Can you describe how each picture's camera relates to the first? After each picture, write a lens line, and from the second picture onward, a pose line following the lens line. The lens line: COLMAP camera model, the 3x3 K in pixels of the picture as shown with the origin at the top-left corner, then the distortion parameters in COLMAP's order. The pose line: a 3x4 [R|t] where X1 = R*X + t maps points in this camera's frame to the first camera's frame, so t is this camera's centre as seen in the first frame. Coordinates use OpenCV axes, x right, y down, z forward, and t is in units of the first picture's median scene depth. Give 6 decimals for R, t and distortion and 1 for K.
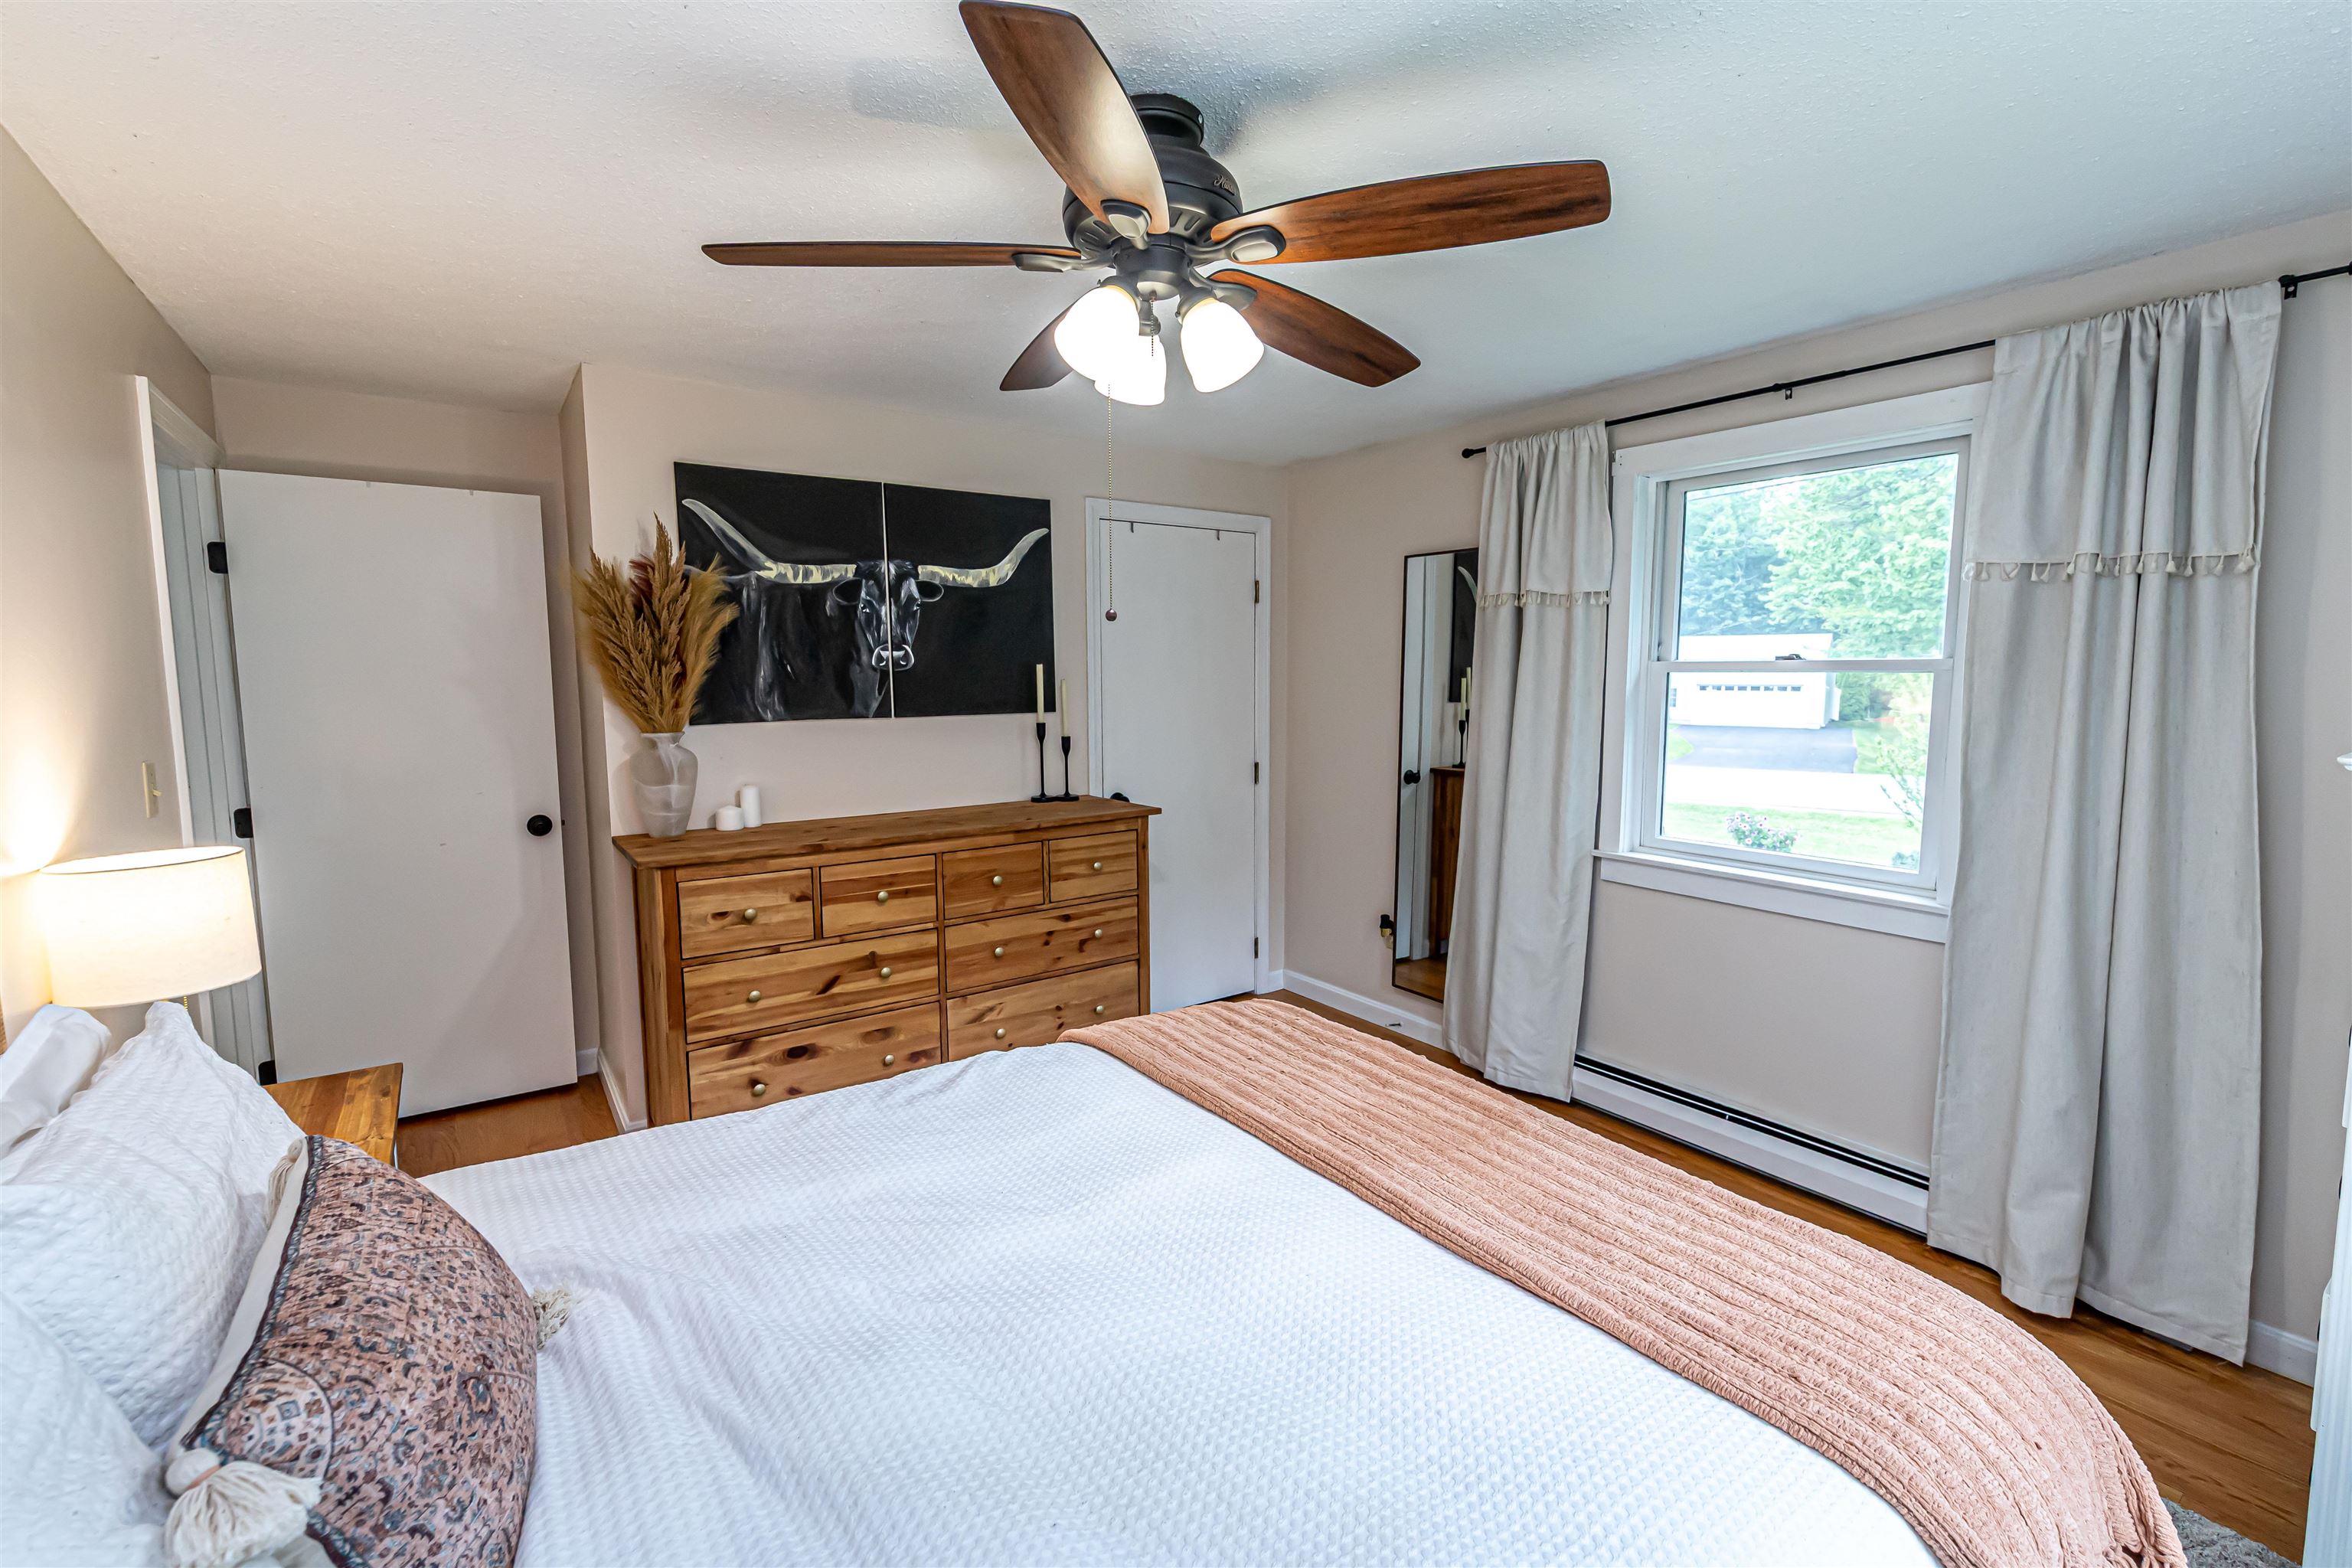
lens RADIAL K [[1019.8, 0, 1176.7], [0, 1019.8, 775.8], [0, 0, 1]] dist [-0.000994, -0.001328]
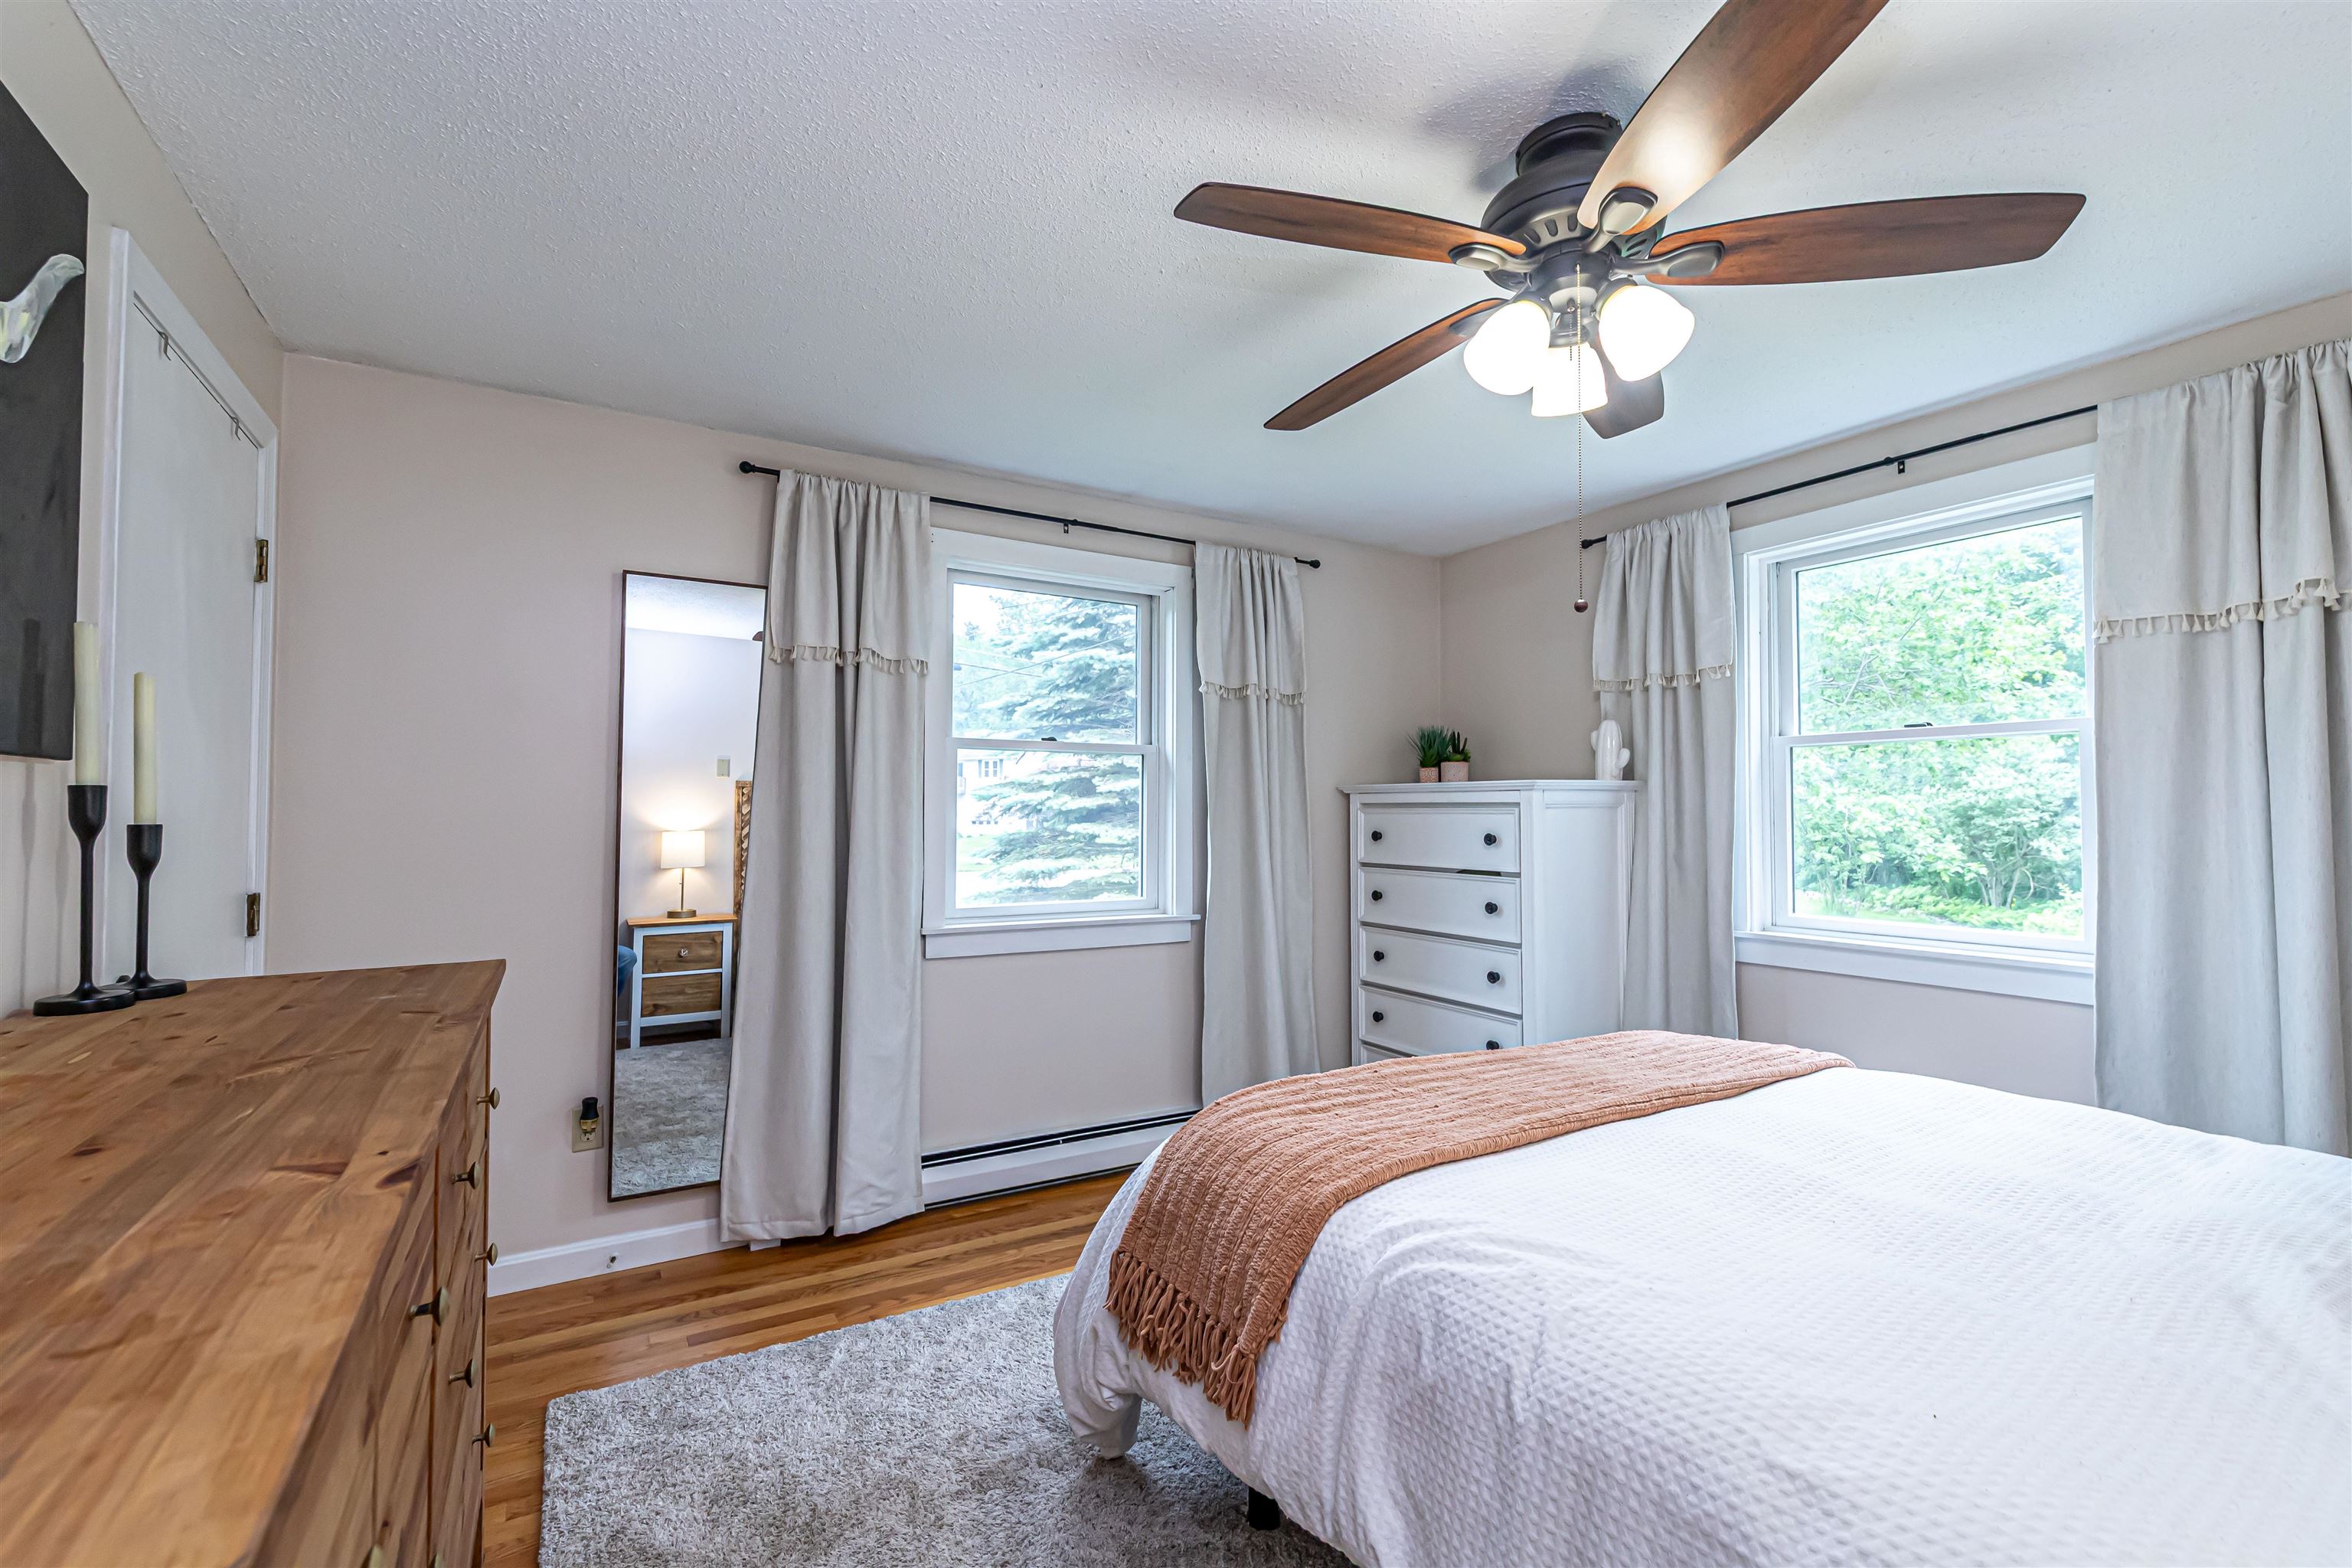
lens RADIAL K [[1019.8, 0, 1176.3], [0, 1019.8, 785.4], [0, 0, 1]] dist [-0.000994, -0.001328]
pose [[0.064152, 0.031645, 0.997438, -0.529274], [0.101313, 0.994127, -0.038056, -0.000660], [-0.992784, 0.103494, 0.060569, 0.690665]]
